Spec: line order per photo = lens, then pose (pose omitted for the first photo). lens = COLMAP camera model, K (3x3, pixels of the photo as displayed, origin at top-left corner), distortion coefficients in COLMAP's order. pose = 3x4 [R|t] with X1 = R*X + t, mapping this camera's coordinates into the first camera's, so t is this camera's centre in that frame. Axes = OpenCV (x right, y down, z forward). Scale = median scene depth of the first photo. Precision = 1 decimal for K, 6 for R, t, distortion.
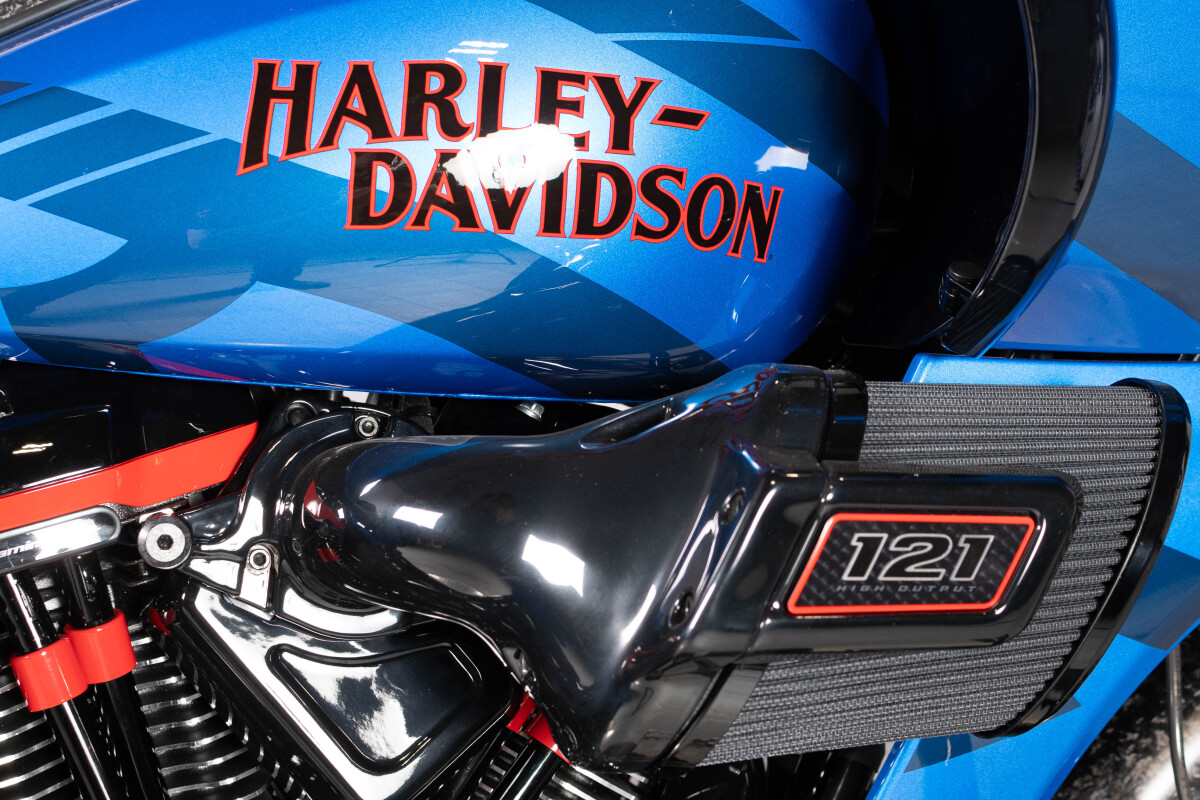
lens RADIAL K [[2172.4, 0, 622.5], [0, 2172.4, 403.3], [0, 0, 1]] dist [0.007857, -0.134436]
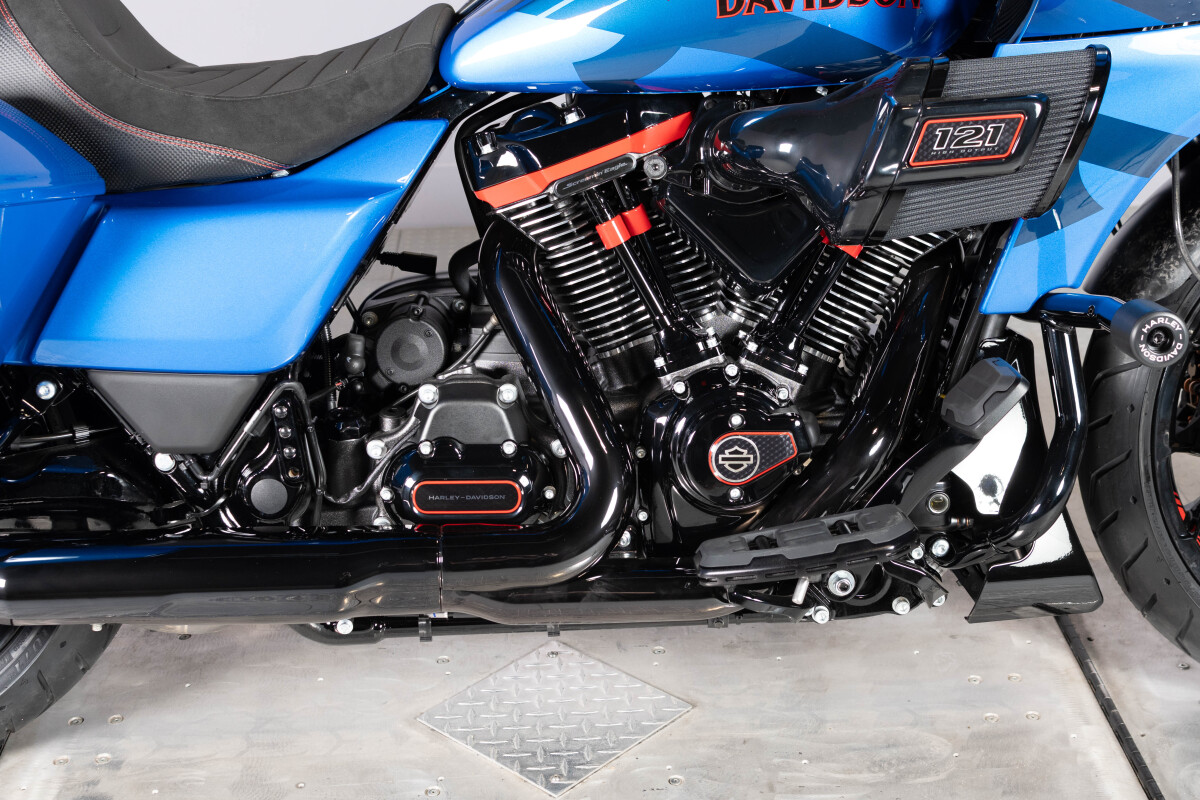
lens RADIAL K [[1829.6, 0, 600.0], [0, 1829.6, 400.0], [0, 0, 1]] dist [0.006119, 0.033702]
pose [[0.957953, -0.061374, -0.280285, 0.263537], [0.104881, 0.984156, 0.142960, 0.025062], [0.267070, -0.166345, 0.949212, -0.898884]]
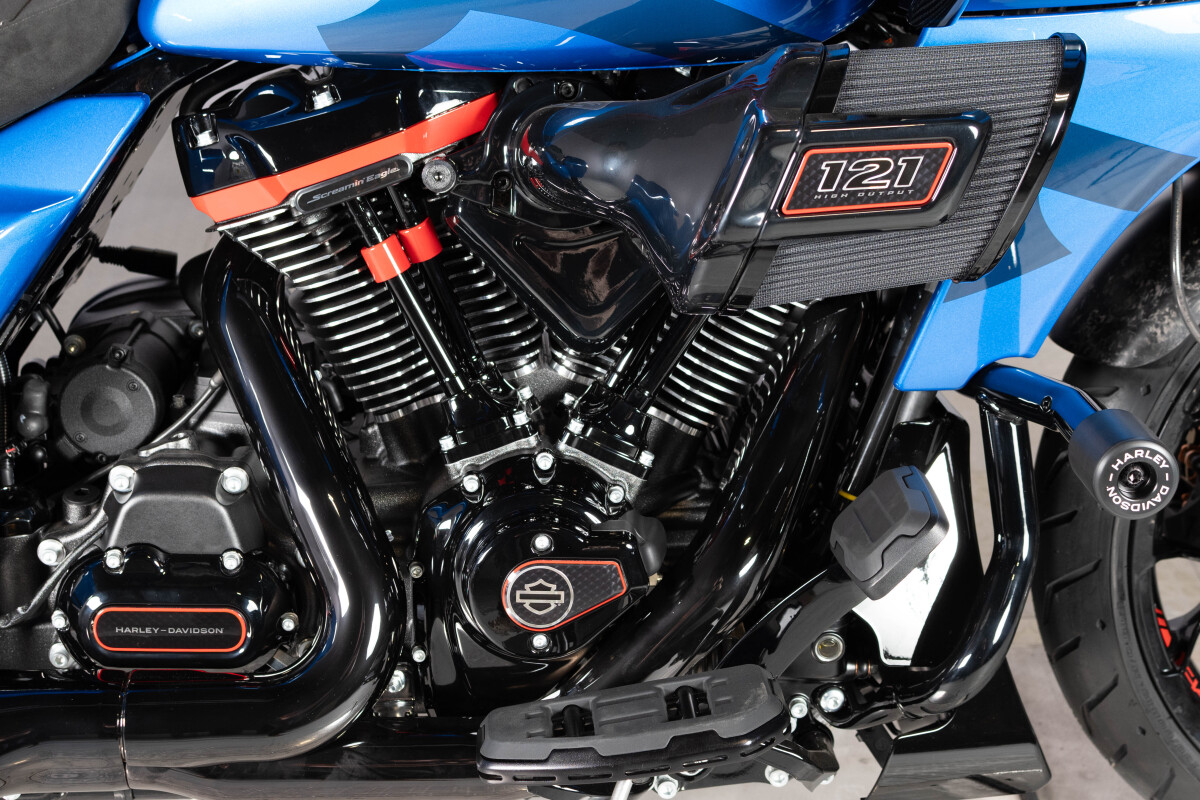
lens RADIAL K [[1985.5, 0, 600.0], [0, 1985.5, 400.0], [0, 0, 1]] dist [-0.002571, 0.039024]
pose [[0.963421, -0.016171, -0.267503, 0.299432], [0.077761, 0.972103, 0.221291, -0.092347], [0.256461, -0.233997, 0.937802, -0.380896]]
